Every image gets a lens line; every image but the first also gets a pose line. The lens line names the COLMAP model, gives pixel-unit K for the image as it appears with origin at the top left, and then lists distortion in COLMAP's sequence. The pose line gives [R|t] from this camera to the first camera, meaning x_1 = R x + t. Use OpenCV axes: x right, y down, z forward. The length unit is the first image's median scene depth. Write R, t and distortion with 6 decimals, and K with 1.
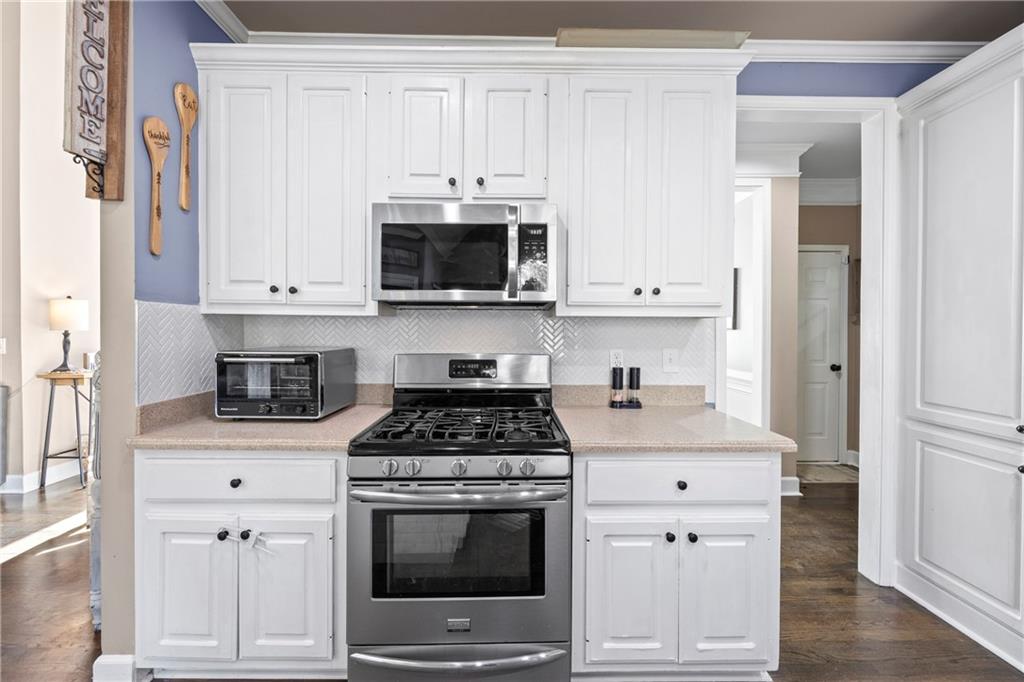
lens RADIAL K [[393.5, 0, 516.3], [0, 393.5, 339.3], [0, 0, 1]] dist [0.001946, 0.000221]
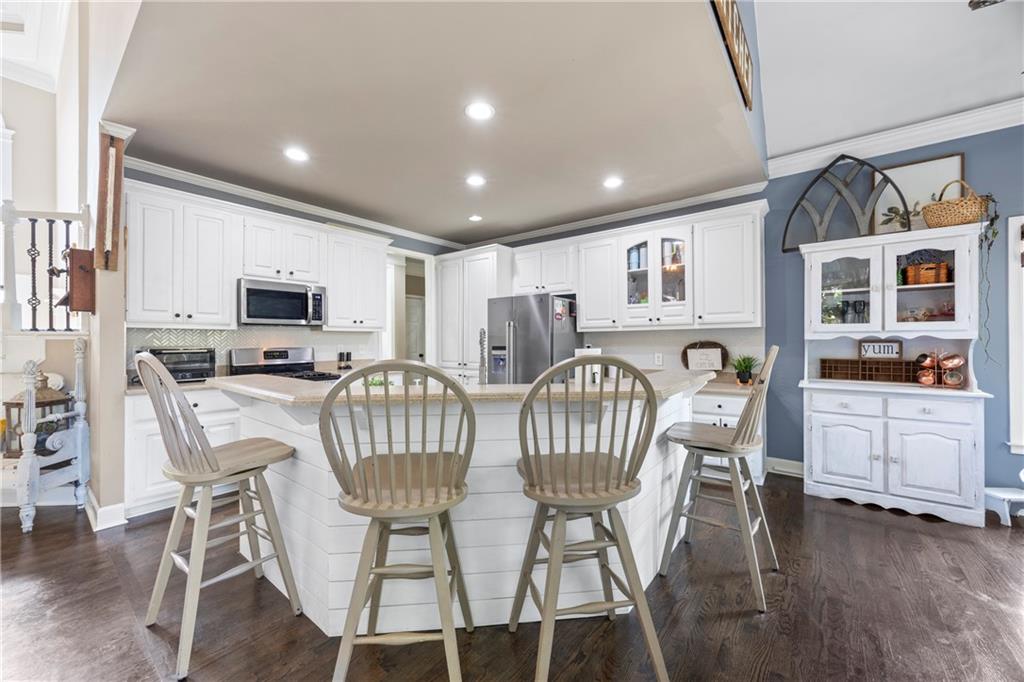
lens RADIAL K [[393.5, 0, 511.8], [0, 393.5, 337.2], [0, 0, 1]] dist [0.001946, 0.000221]
pose [[0.630969, -0.000117, 0.775808, -0.957828], [0.007729, 0.999951, -0.006135, 0.003880], [-0.775770, 0.009867, 0.630939, -1.314815]]
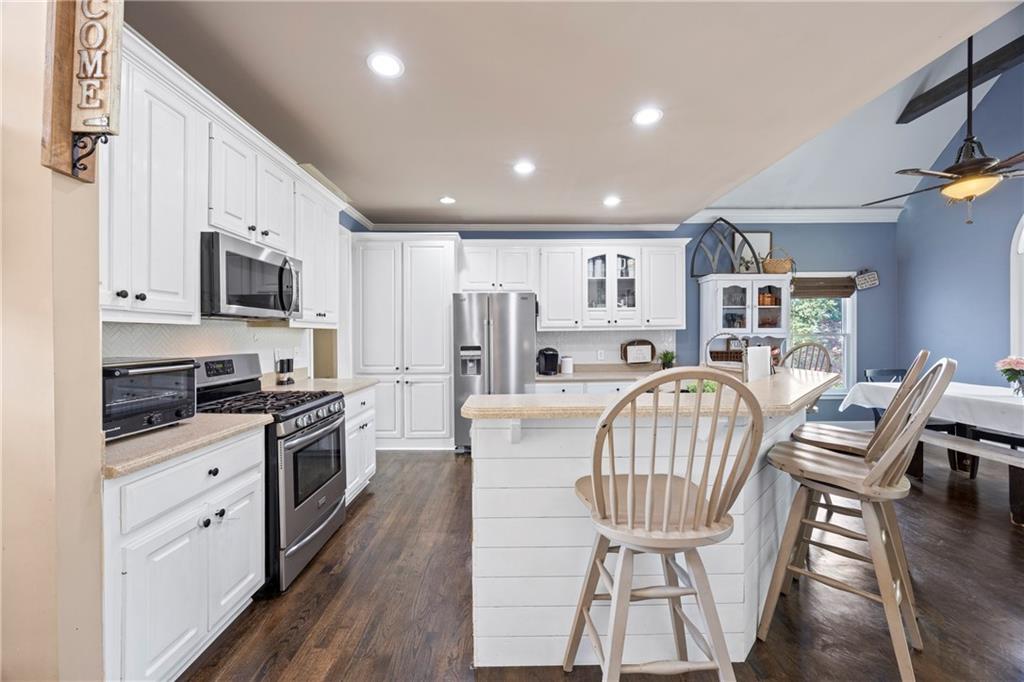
lens RADIAL K [[393.5, 0, 511.7], [0, 393.5, 336.8], [0, 0, 1]] dist [0.001946, 0.000221]
pose [[0.001554, -0.007837, 0.999968, -1.360339], [0.006246, 0.999950, 0.007827, -0.025755], [-0.999979, 0.006234, 0.001603, 0.092180]]
